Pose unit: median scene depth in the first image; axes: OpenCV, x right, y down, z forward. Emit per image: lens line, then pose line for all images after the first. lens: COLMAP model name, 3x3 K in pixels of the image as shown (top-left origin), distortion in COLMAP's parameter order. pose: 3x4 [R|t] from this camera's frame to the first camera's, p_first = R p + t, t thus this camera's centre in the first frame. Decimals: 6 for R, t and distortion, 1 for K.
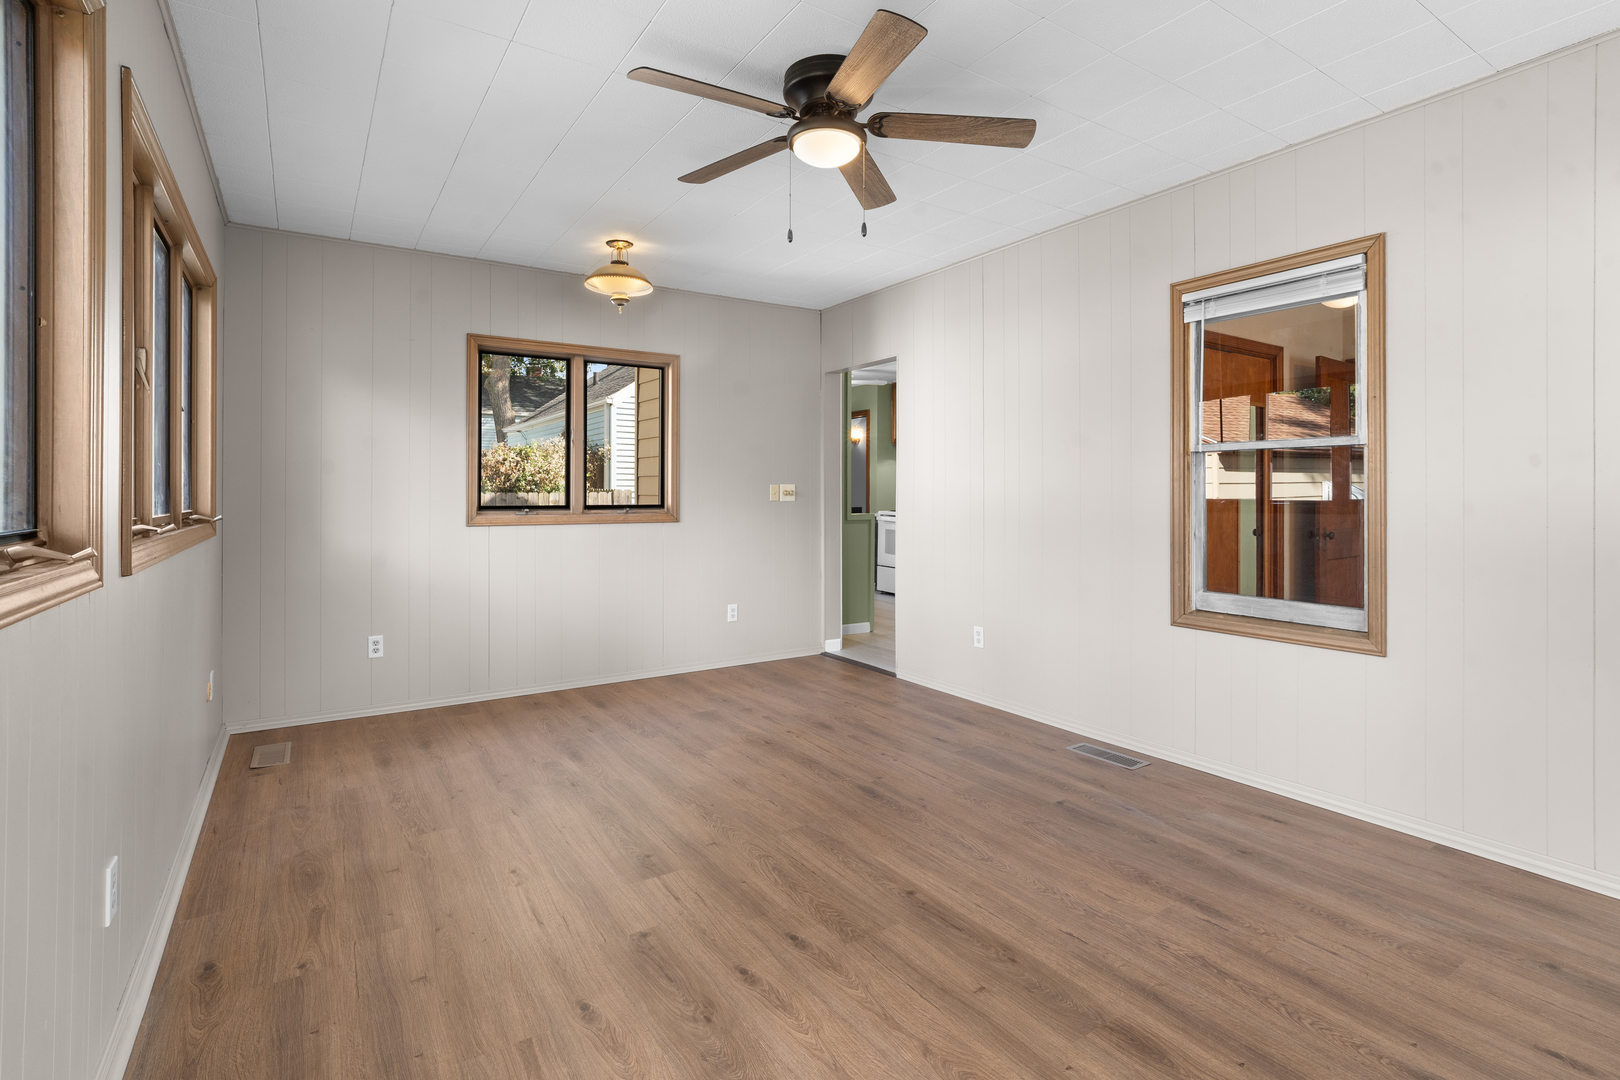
lens RADIAL K [[771.4, 0, 810.7], [0, 771.4, 518.8], [0, 0, 1]] dist [-0.014653, 0.001829]
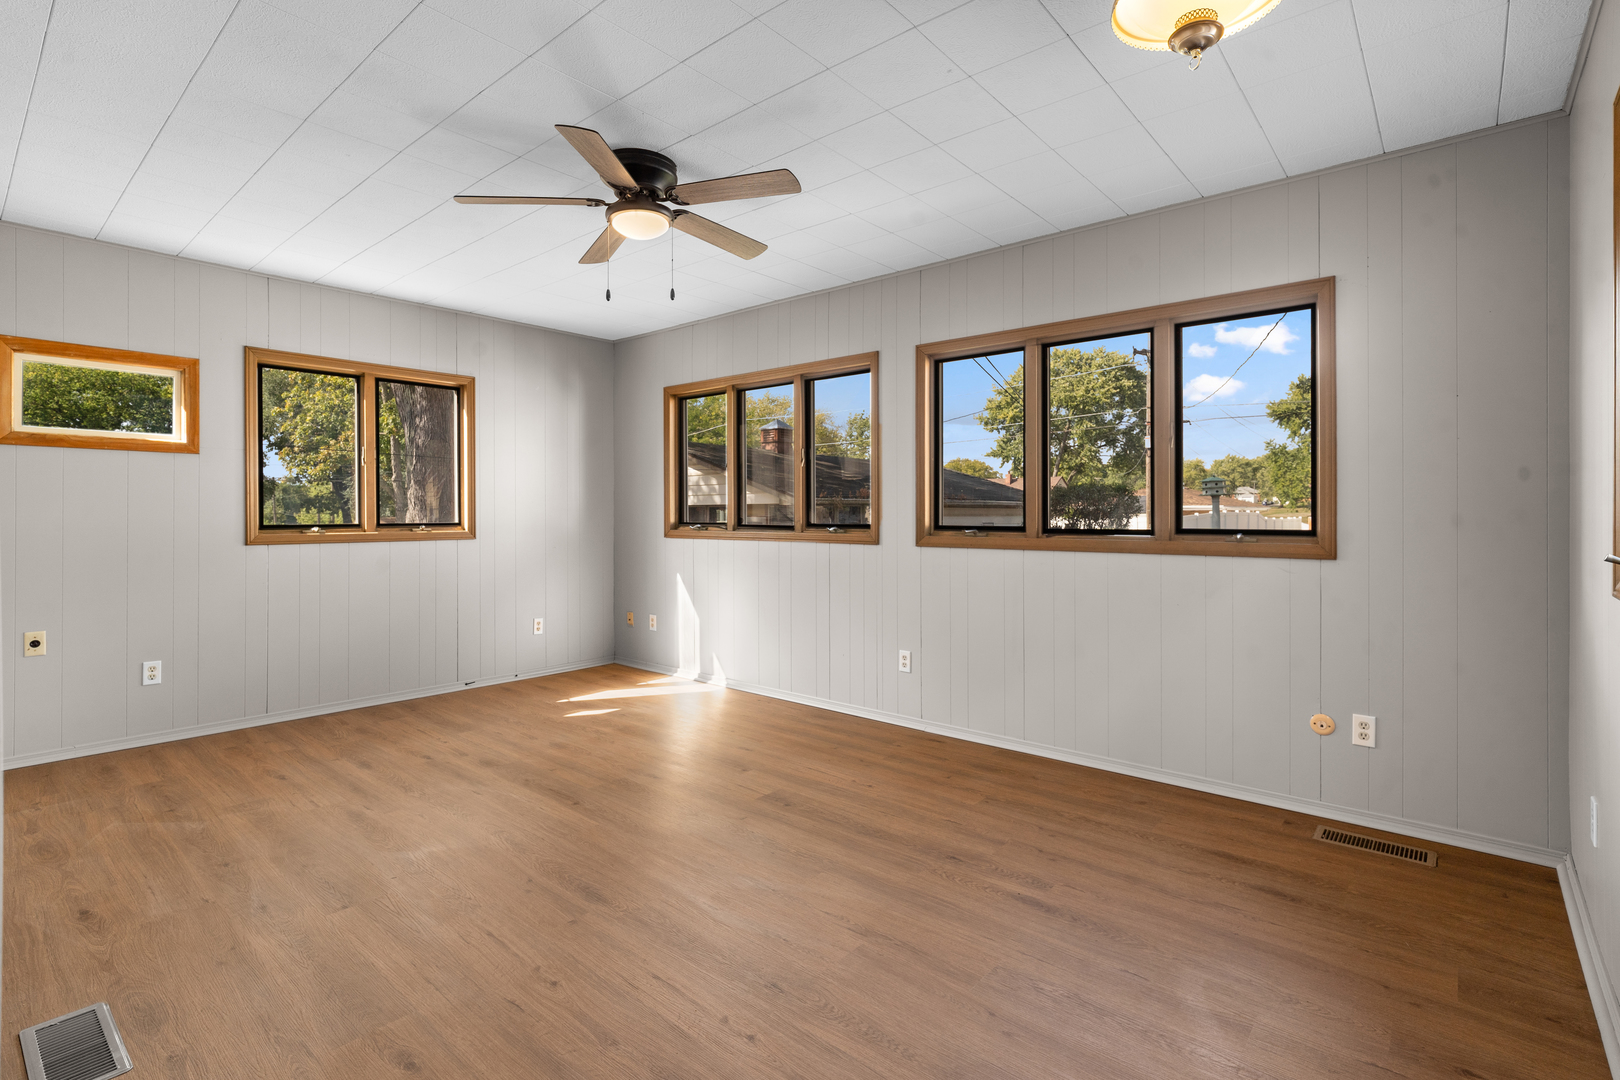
lens RADIAL K [[771.4, 0, 810.7], [0, 771.4, 518.8], [0, 0, 1]] dist [-0.014653, 0.001829]
pose [[-0.961365, 0.001808, -0.275270, 0.086916], [-0.008593, 0.999294, 0.036571, -0.065065], [0.275142, 0.037524, -0.960671, 2.022037]]
